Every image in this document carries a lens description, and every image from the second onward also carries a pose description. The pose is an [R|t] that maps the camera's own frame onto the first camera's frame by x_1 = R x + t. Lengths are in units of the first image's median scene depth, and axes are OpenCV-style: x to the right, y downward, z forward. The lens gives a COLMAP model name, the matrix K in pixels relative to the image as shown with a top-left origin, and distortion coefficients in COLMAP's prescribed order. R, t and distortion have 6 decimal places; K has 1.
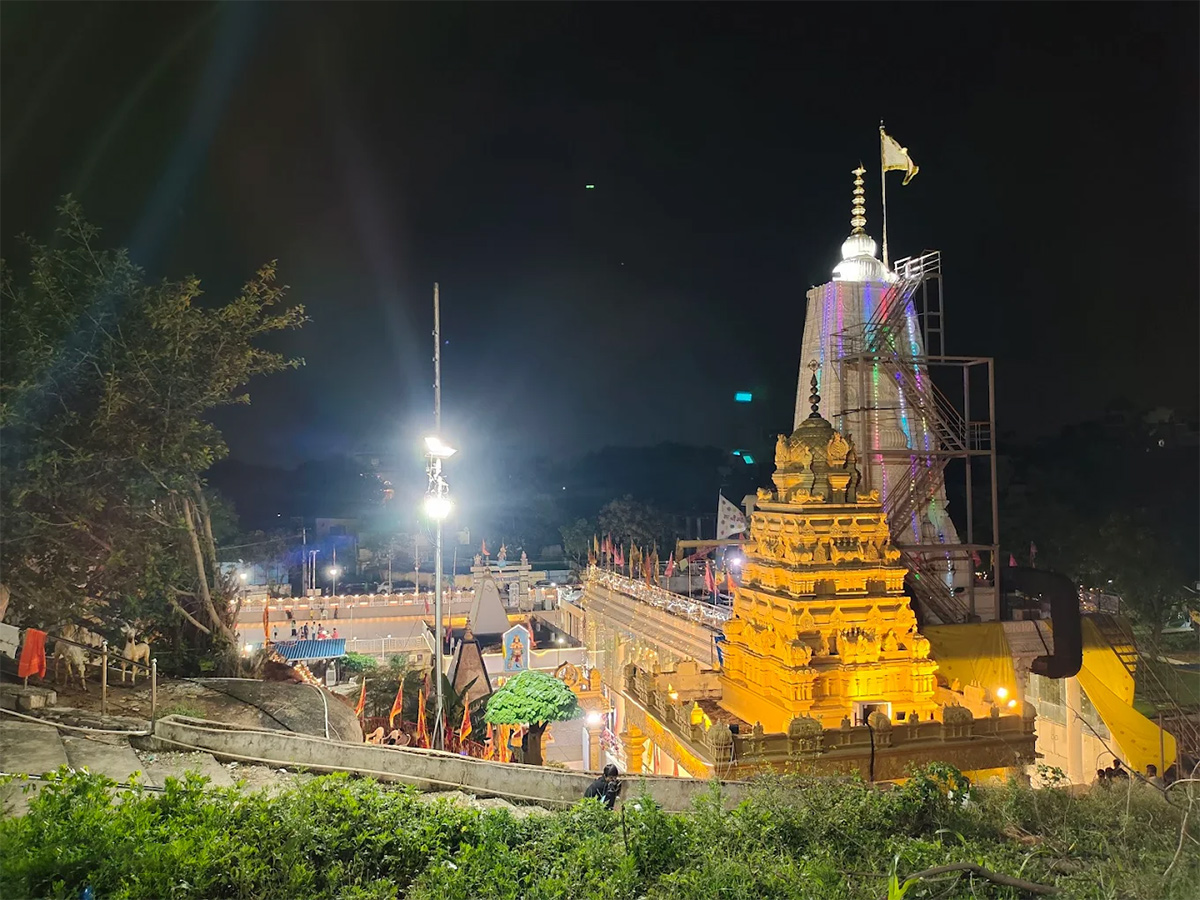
lens RADIAL K [[878.4, 0, 600.0], [0, 878.4, 450.0], [0, 0, 1]] dist [0.030148, -0.001169]
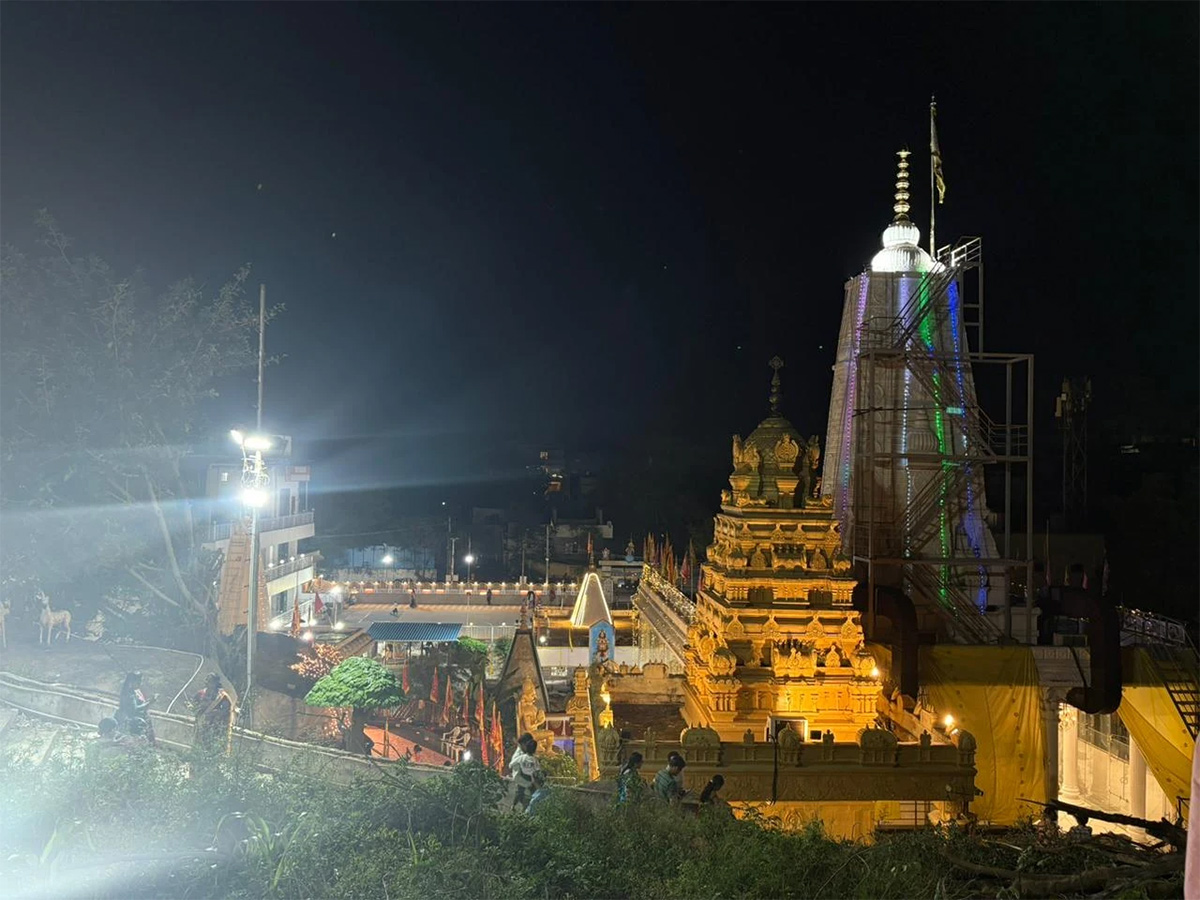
lens RADIAL K [[890.3, 0, 600.0], [0, 890.3, 450.0], [0, 0, 1]] dist [0.025071, -0.000358]
pose [[0.979629, 0.022924, -0.199504, 0.265816], [-0.021905, 0.999733, 0.007312, -0.004777], [0.199619, -0.002793, 0.979870, 0.017794]]
